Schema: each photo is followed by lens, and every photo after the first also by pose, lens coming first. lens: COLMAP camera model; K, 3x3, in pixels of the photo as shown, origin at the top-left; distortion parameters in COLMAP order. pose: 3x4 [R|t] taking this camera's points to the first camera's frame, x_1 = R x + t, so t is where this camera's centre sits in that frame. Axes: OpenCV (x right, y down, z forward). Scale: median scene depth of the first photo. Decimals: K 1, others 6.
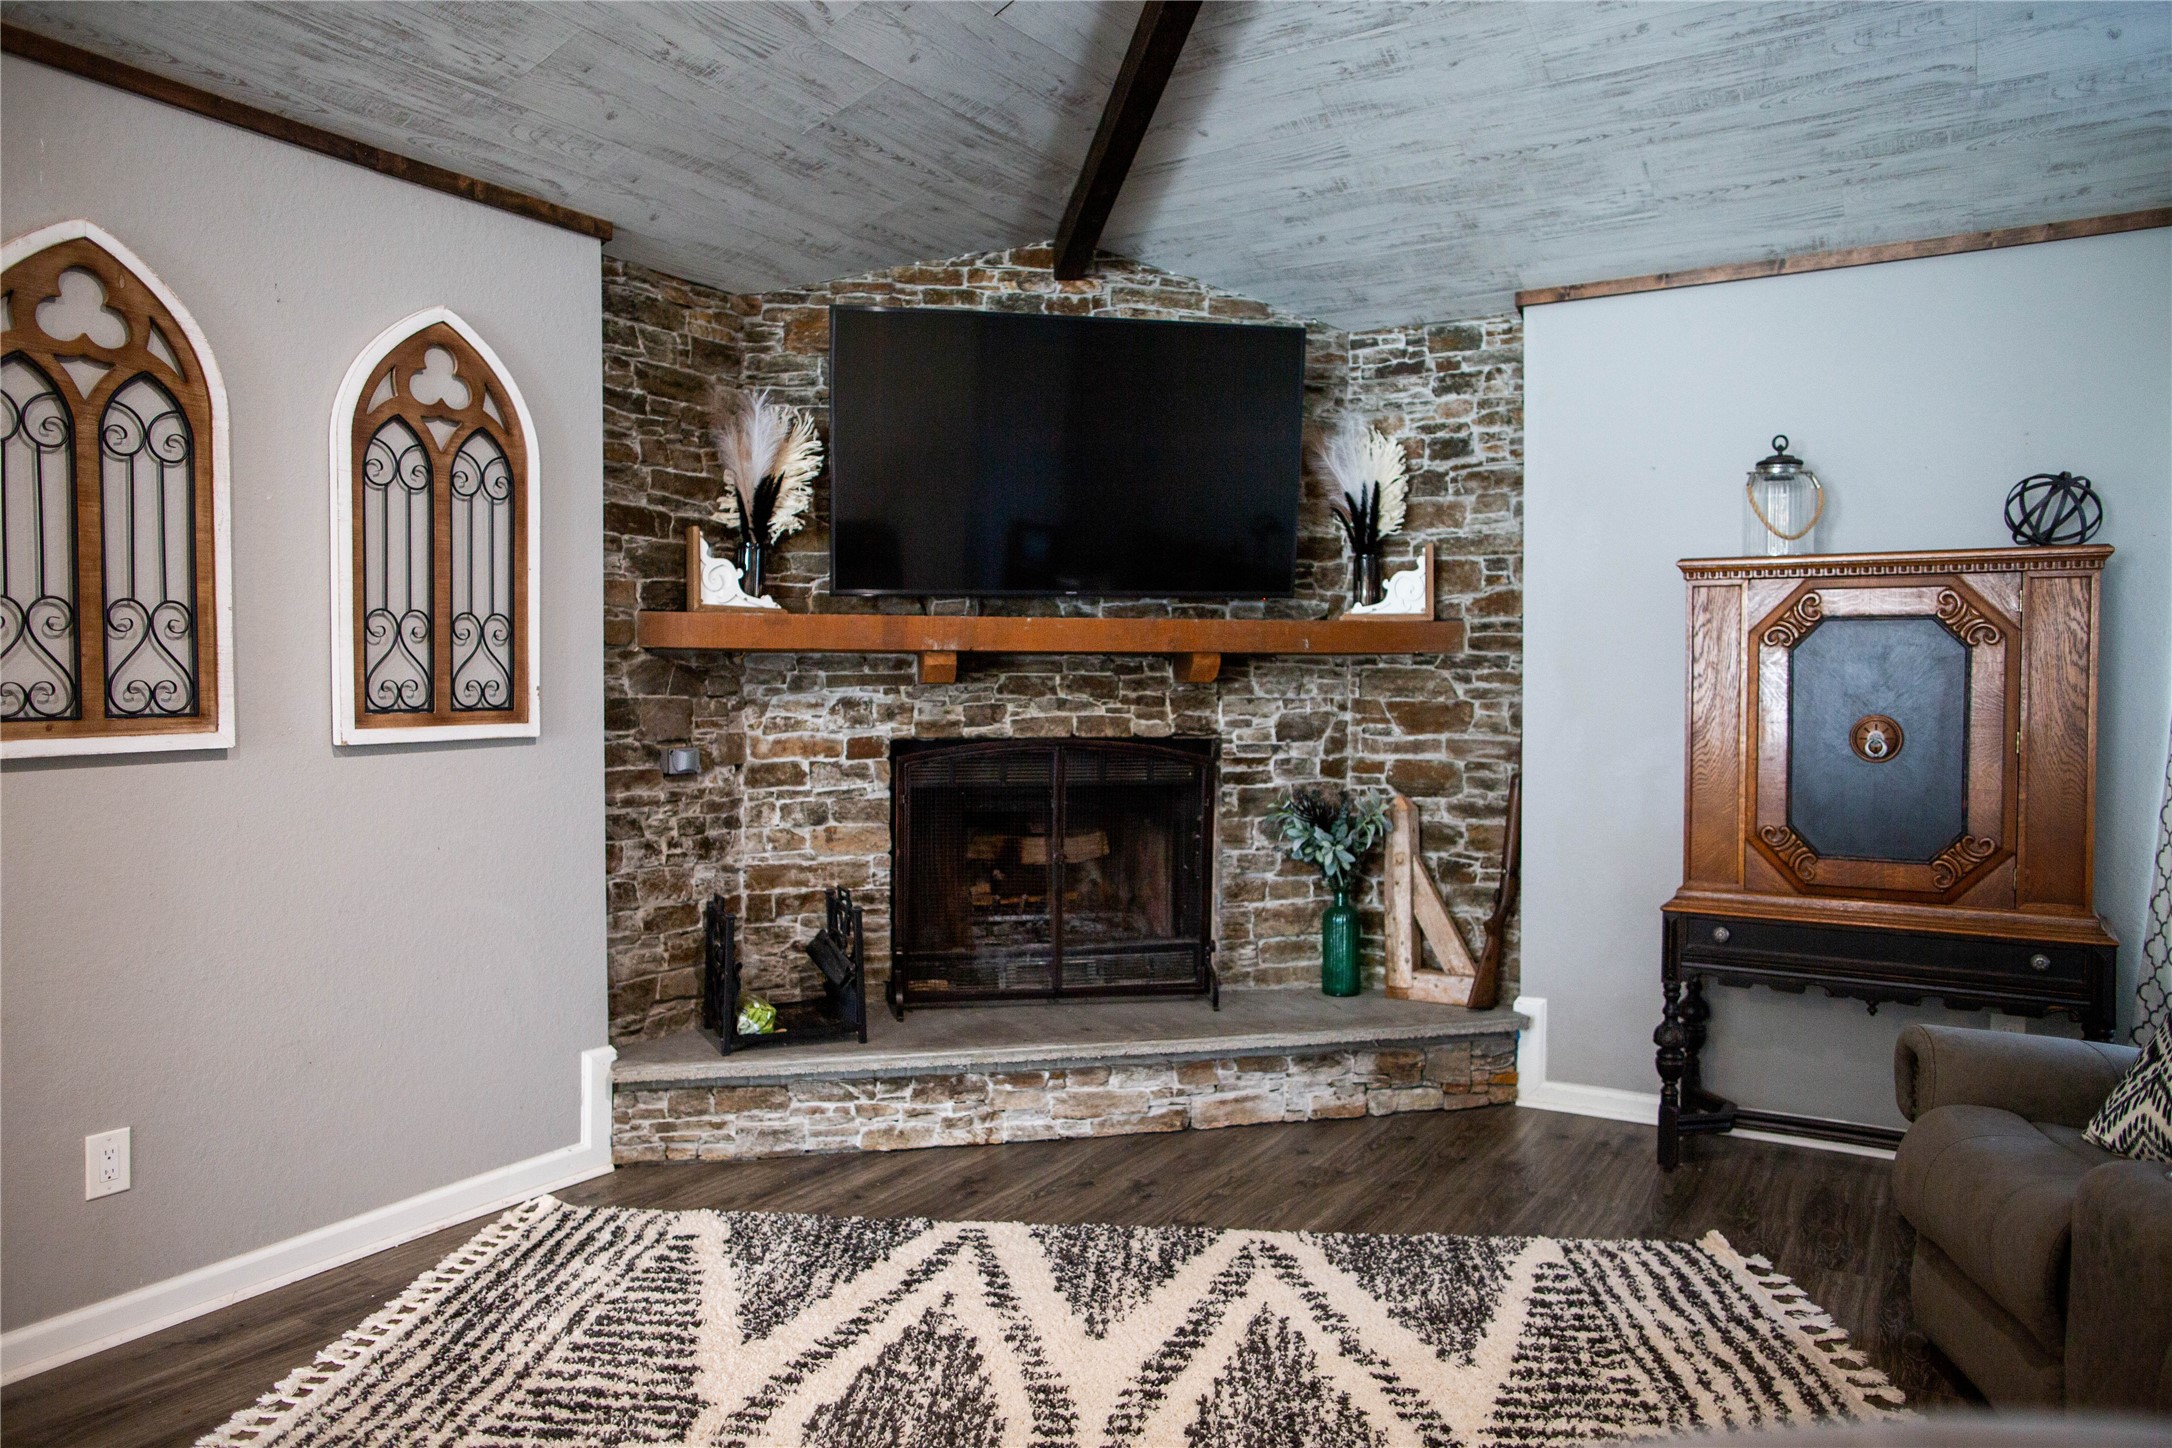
lens RADIAL K [[1487.1, 0, 1084.5], [0, 1487.1, 715.8], [0, 0, 1]] dist [0.008547, -0.004399]
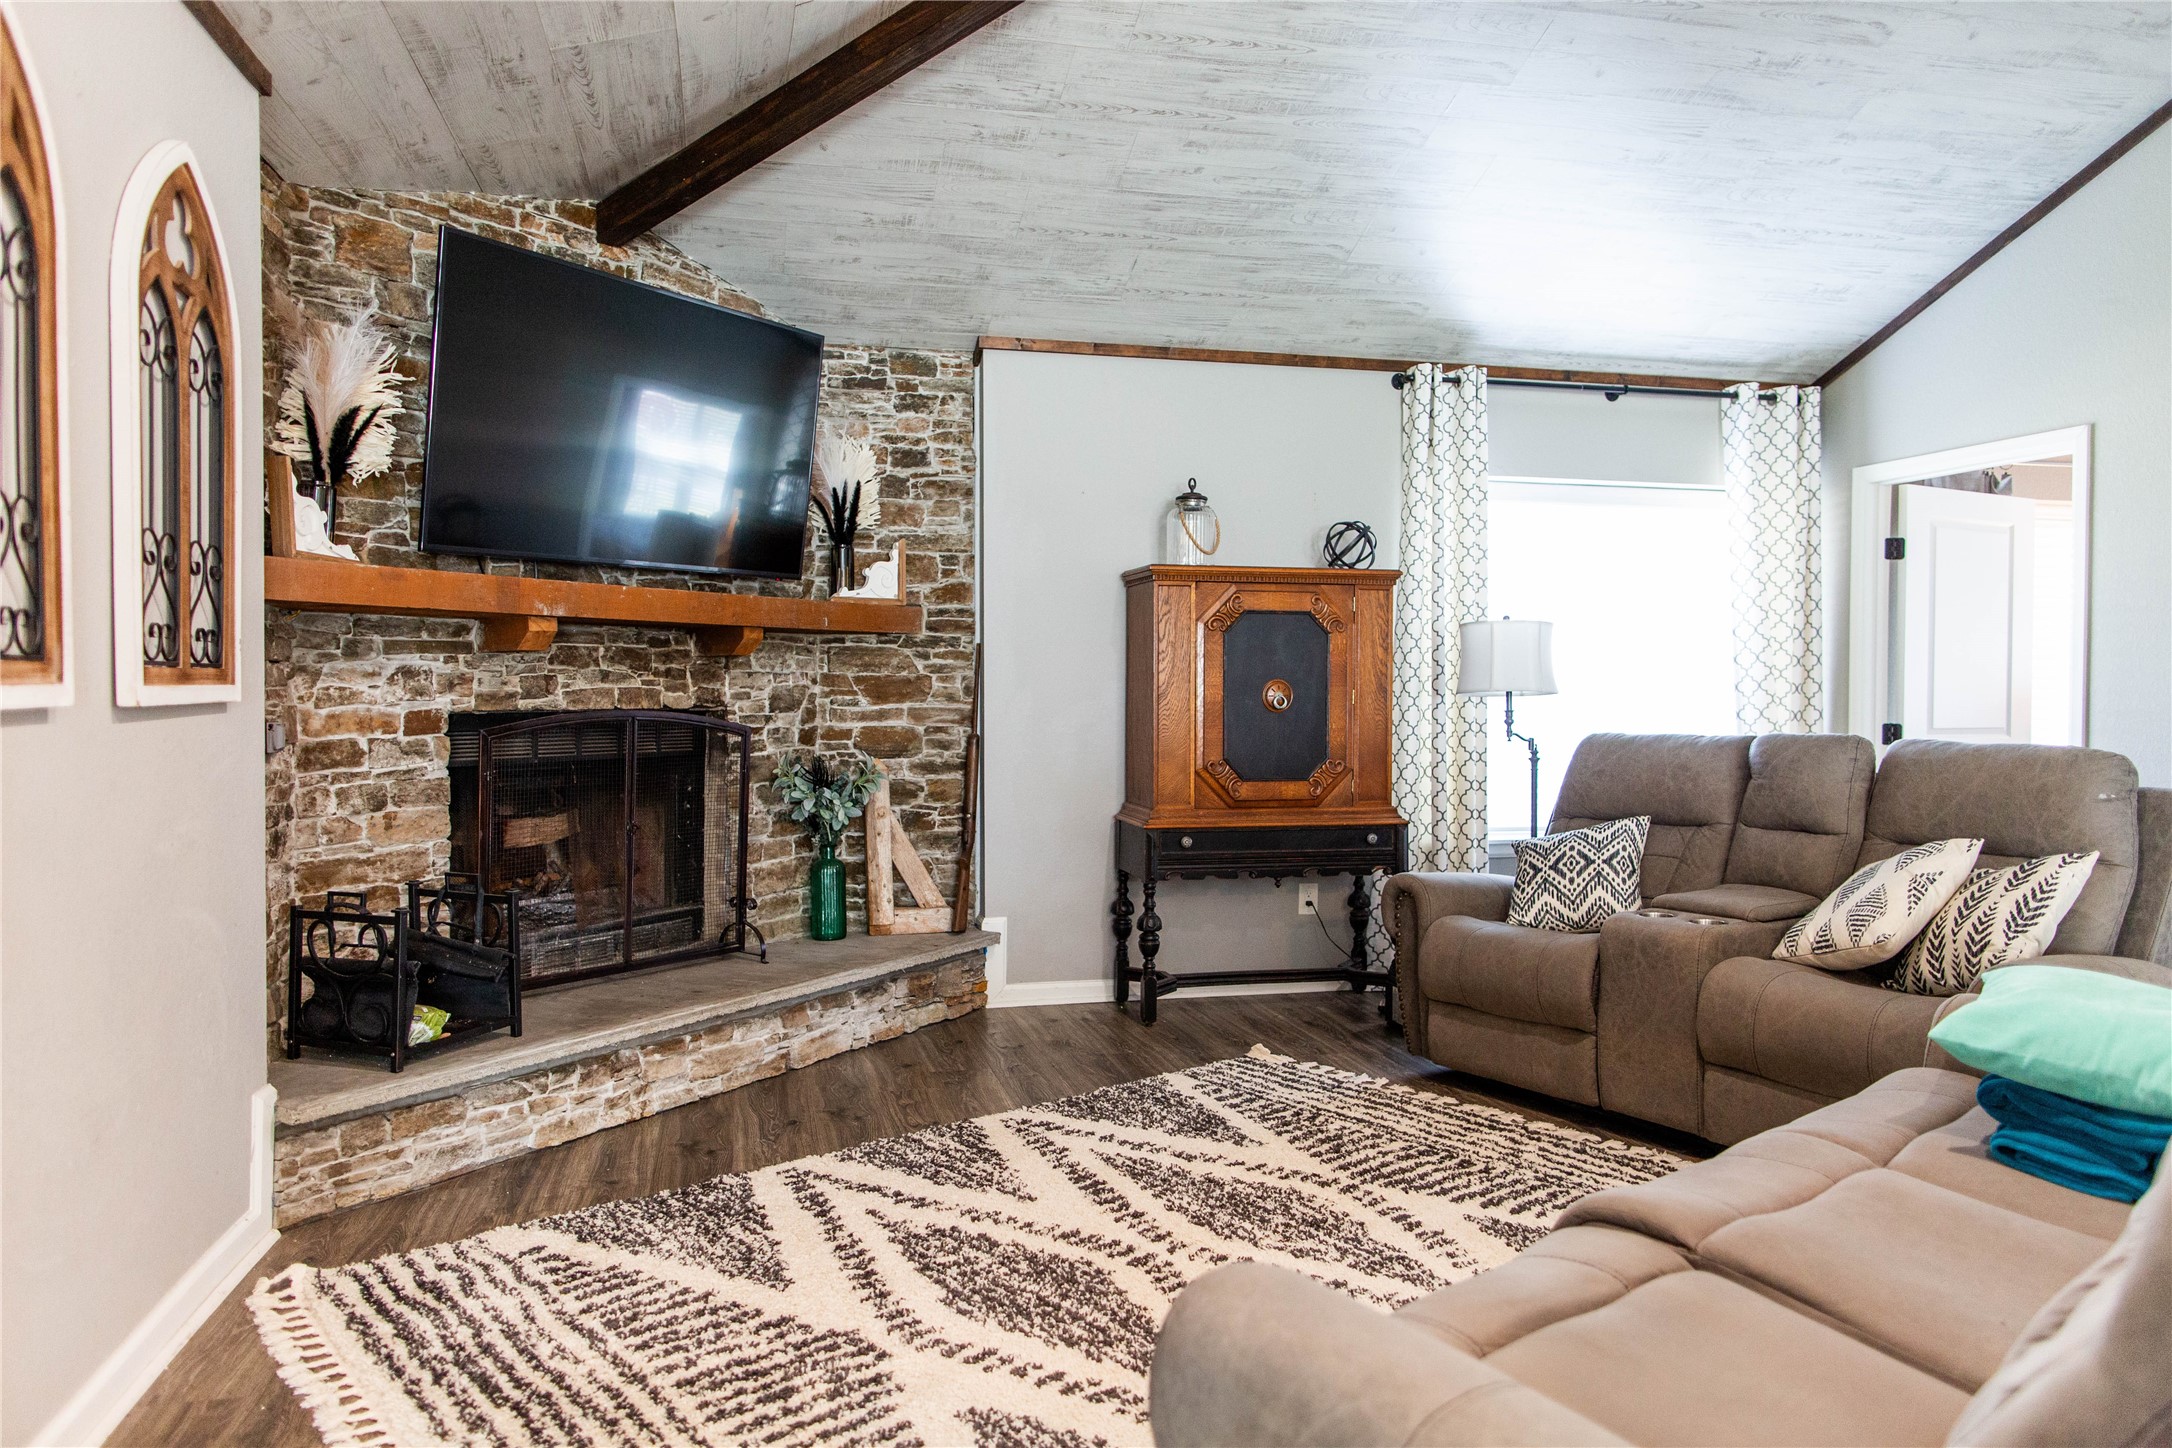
lens RADIAL K [[1487.1, 0, 1019.9], [0, 1487.1, 726.7], [0, 0, 1]] dist [0.008547, -0.004399]
pose [[0.712803, -0.018245, 0.701127, -0.556471], [0.018704, 0.999801, 0.007001, 0.026183], [-0.701115, 0.008123, 0.713002, 0.119256]]
